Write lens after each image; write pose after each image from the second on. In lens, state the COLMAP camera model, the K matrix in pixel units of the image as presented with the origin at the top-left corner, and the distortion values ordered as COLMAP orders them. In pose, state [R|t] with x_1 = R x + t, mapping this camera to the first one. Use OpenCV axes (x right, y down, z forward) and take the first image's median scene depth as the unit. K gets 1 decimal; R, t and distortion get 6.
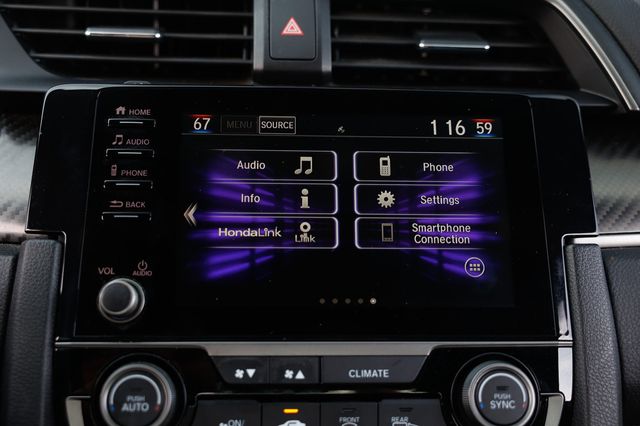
lens RADIAL K [[766.8, 0, 317.6], [0, 766.8, 206.8], [0, 0, 1]] dist [0.014682, 0.000000]
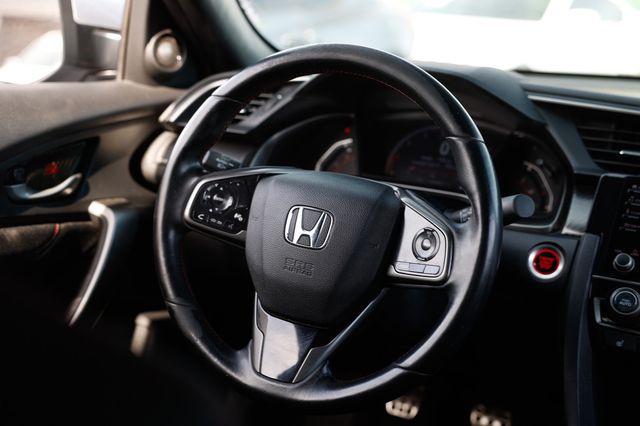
lens RADIAL K [[929.8, 0, 319.5], [0, 929.8, 210.9], [0, 0, 1]] dist [0.135158, 0.000000]
pose [[0.876884, 0.125572, -0.464011, 0.236952], [-0.202714, 0.971847, -0.120083, 0.481670], [0.435869, 0.199360, 0.877652, -1.894760]]
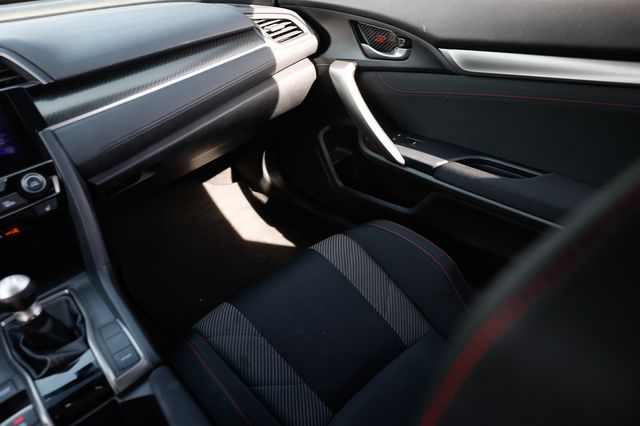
lens RADIAL K [[436.0, 0, 315.3], [0, 436.0, 210.0], [0, 0, 1]] dist [-0.098958, 0.075750]
pose [[0.782131, -0.436803, 0.444381, 0.309779], [0.333435, 0.895853, 0.293716, 0.209954], [-0.526396, -0.081552, 0.846320, -1.148318]]
